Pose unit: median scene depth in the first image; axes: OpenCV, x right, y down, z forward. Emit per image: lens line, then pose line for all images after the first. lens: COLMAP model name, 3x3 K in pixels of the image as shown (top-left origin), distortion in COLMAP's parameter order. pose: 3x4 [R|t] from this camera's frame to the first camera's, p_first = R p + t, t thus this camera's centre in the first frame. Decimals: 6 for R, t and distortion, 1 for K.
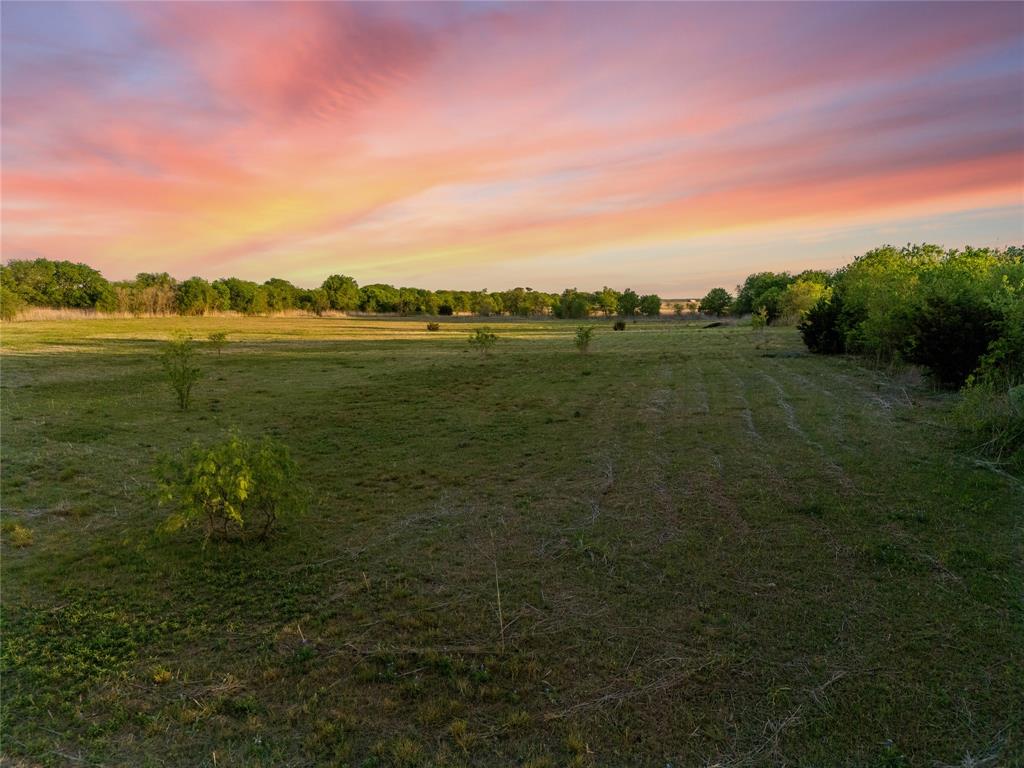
lens RADIAL K [[737.6, 0, 507.6], [0, 737.6, 384.9], [0, 0, 1]] dist [0.079414, -0.074631]
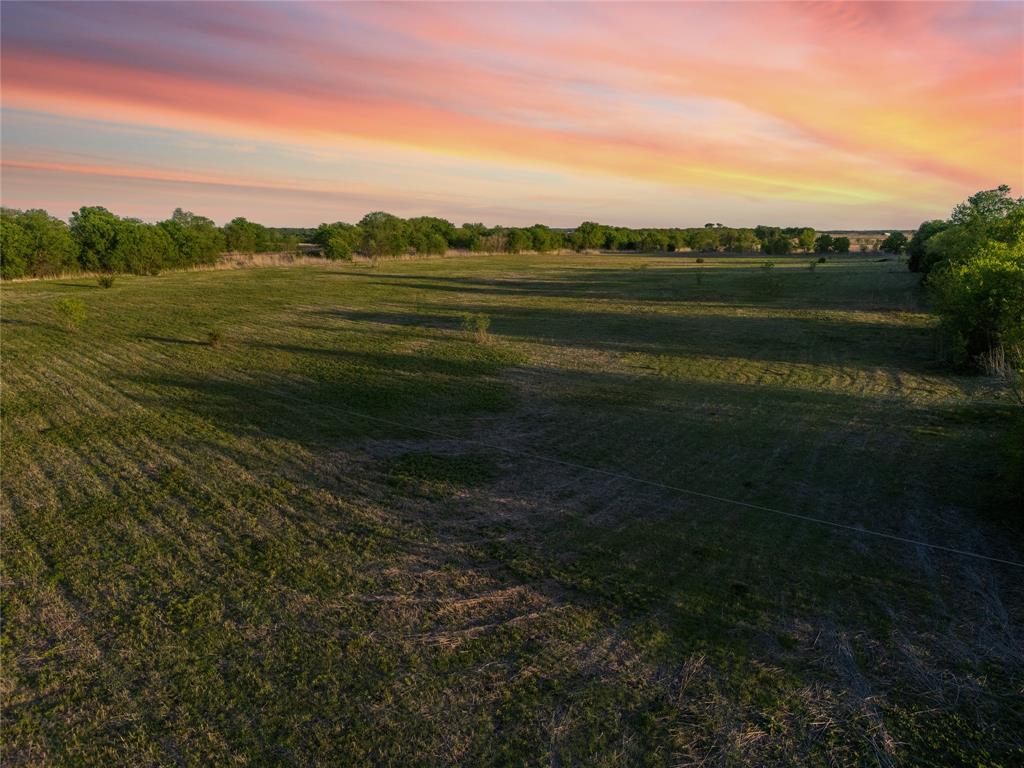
lens RADIAL K [[737.6, 0, 507.6], [0, 737.6, 384.9], [0, 0, 1]] dist [0.079414, -0.074631]
pose [[0.975500, 0.041254, -0.216098, -0.094247], [-0.021928, 0.995602, 0.091078, 0.035501], [0.218905, -0.084108, 0.972114, -0.471159]]
